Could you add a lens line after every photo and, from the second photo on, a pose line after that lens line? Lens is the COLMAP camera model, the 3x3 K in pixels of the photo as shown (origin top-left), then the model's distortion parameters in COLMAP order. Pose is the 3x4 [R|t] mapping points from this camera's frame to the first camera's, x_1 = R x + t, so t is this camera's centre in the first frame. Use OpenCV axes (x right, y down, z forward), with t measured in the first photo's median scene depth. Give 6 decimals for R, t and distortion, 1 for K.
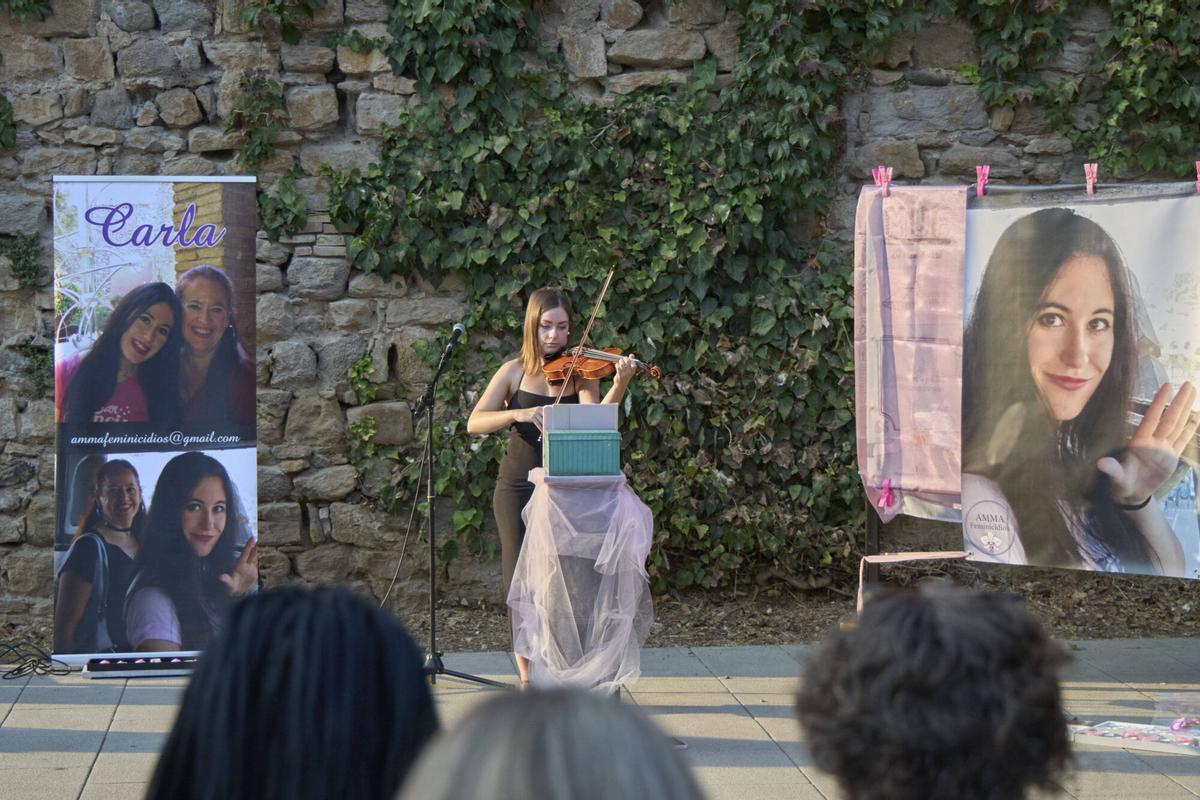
lens RADIAL K [[2743.5, 0, 609.9], [0, 2743.5, 395.3], [0, 0, 1]] dist [0.132503, 0.000000]
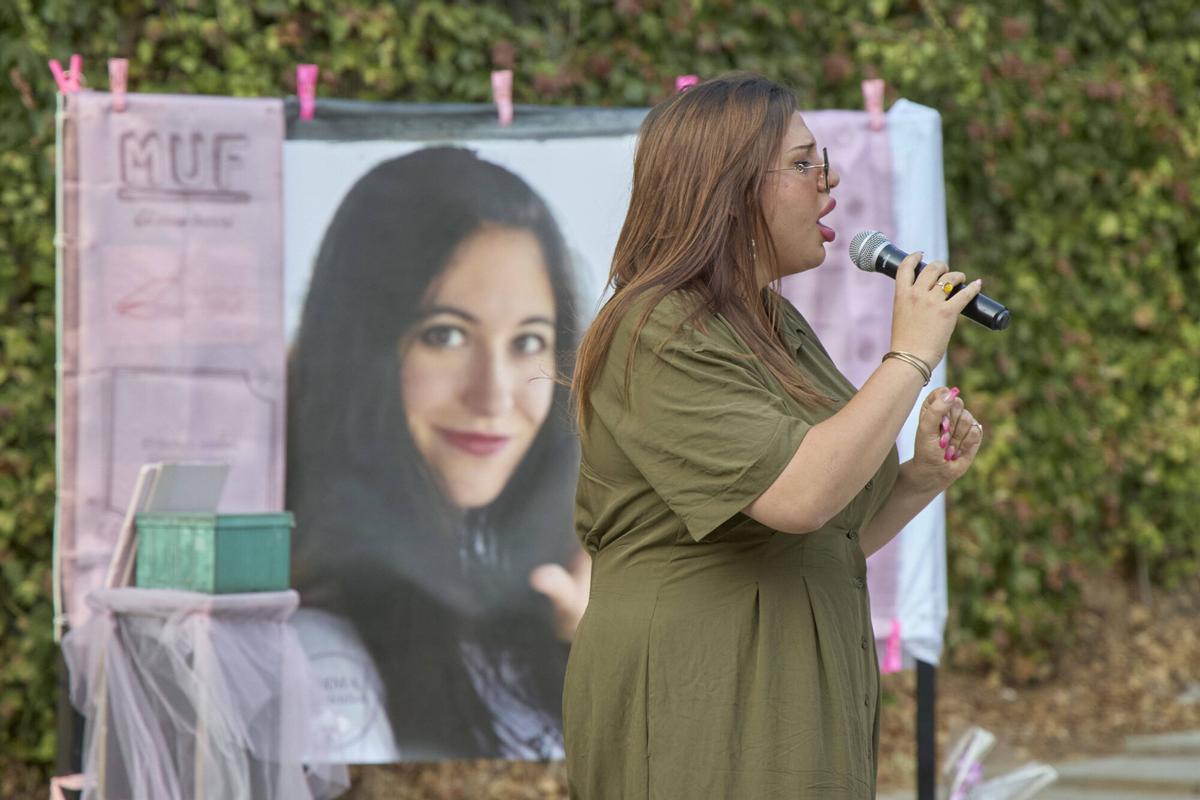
lens RADIAL K [[5429.1, 0, 594.4], [0, 5429.1, 400.6], [0, 0, 1]] dist [0.691259, 0.000000]
pose [[0.599634, 0.008145, 0.800233, -0.665481], [0.038320, 0.998509, -0.038877, 0.029023], [-0.799357, 0.053977, 0.598428, 0.253601]]
